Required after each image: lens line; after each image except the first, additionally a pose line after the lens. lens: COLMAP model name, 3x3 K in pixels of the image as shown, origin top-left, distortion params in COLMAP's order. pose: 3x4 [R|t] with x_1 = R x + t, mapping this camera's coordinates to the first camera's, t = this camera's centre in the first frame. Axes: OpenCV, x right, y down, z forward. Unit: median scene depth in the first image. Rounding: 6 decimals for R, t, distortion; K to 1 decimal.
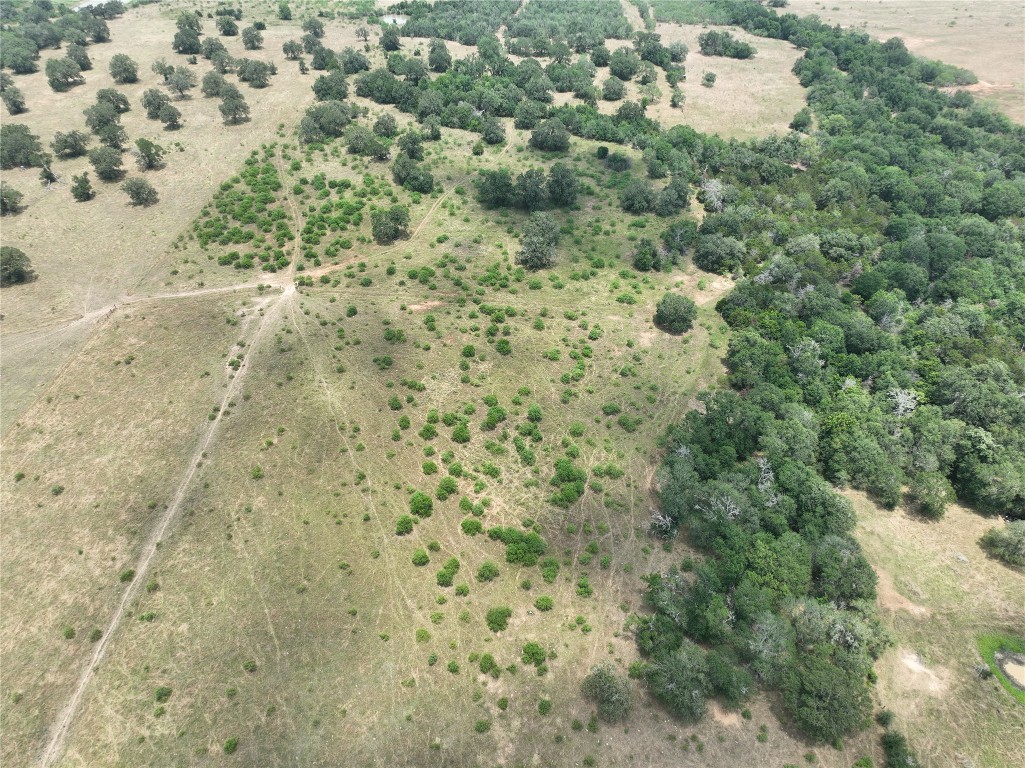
lens RADIAL K [[716.8, 0, 512.5], [0, 716.8, 384.0], [0, 0, 1]] dist [-0.005101, 0.020198]
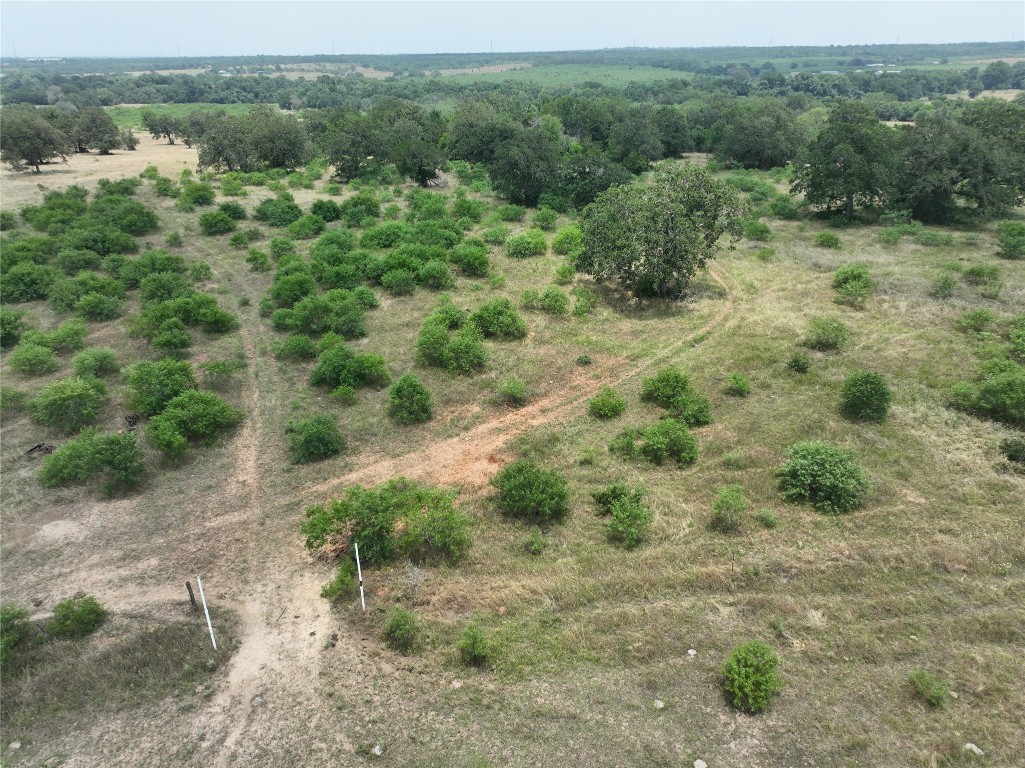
lens RADIAL K [[716.8, 0, 516.9], [0, 716.8, 384.7], [0, 0, 1]] dist [-0.005101, 0.020198]
pose [[0.979054, -0.092697, 0.181273, -0.274829], [0.138341, 0.956122, -0.258251, -0.125655], [-0.149380, 0.277919, 0.948919, 0.826848]]
